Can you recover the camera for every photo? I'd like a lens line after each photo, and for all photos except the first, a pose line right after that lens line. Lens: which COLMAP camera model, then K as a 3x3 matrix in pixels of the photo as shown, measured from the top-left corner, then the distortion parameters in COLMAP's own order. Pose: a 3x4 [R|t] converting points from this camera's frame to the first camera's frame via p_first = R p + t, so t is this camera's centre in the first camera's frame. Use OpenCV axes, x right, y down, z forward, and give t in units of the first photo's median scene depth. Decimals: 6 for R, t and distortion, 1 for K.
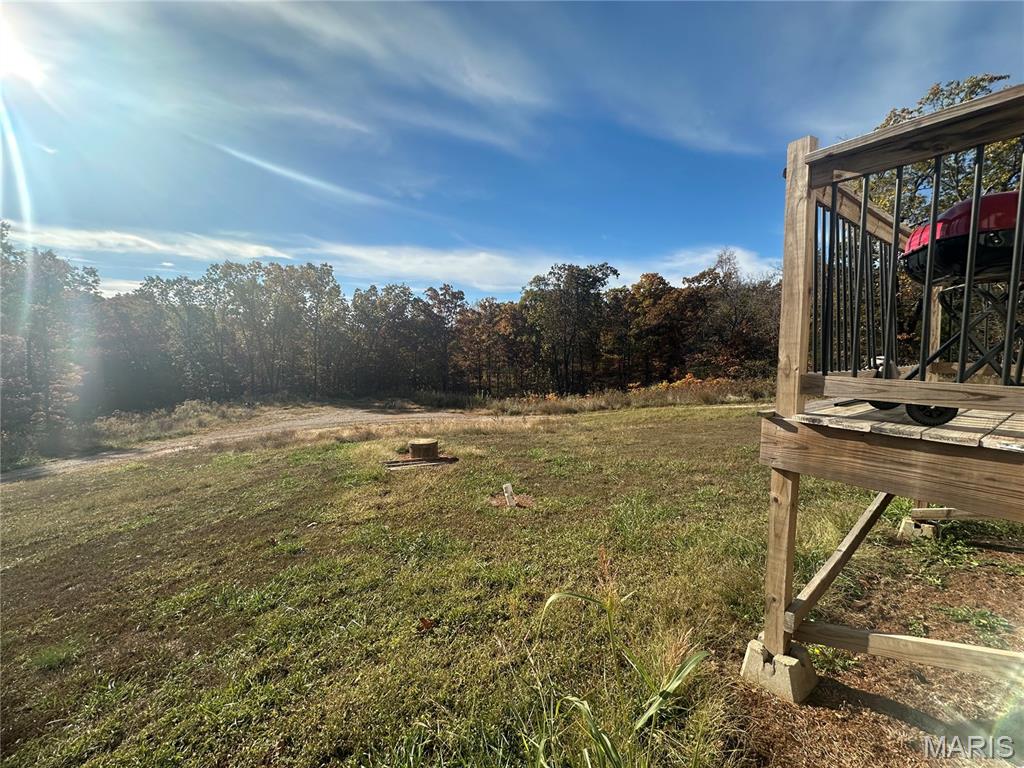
lens RADIAL K [[406.7, 0, 515.3], [0, 406.7, 383.5], [0, 0, 1]] dist [-0.009400, 0.000195]
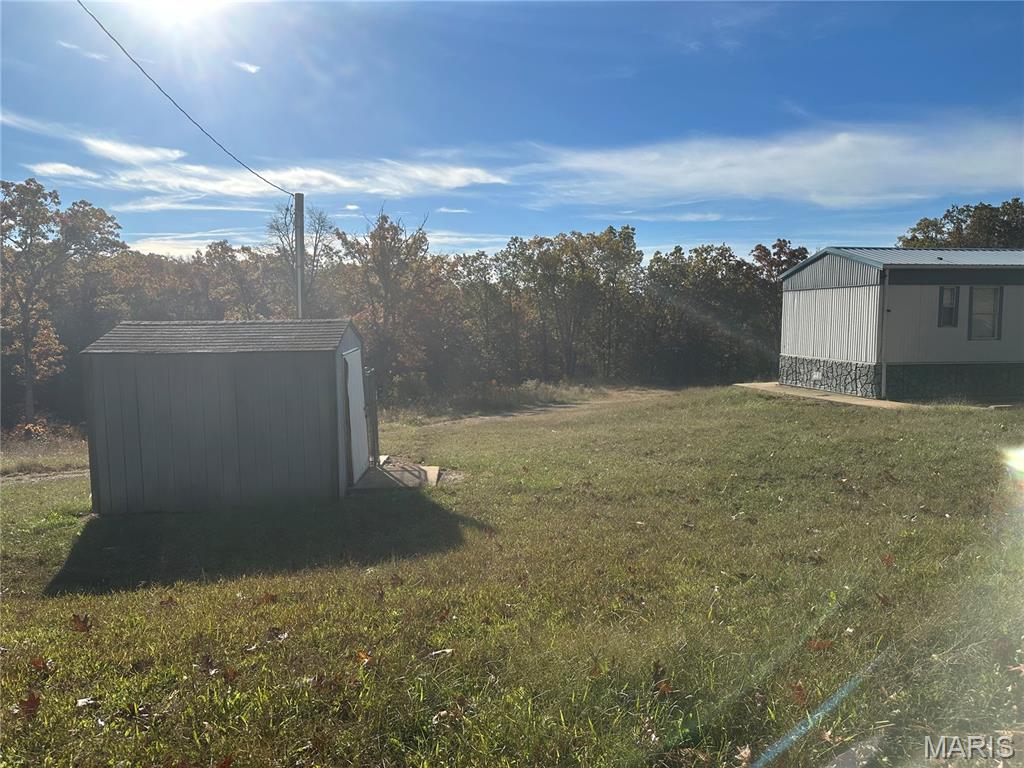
lens RADIAL K [[866.5, 0, 484.5], [0, 866.5, 387.6], [0, 0, 1]] dist [0.131687, -0.002460]
pose [[0.904753, 0.020545, -0.425440, 0.033552], [-0.020640, 0.999777, 0.004388, 0.033950], [0.425435, 0.004810, 0.904976, -0.755055]]
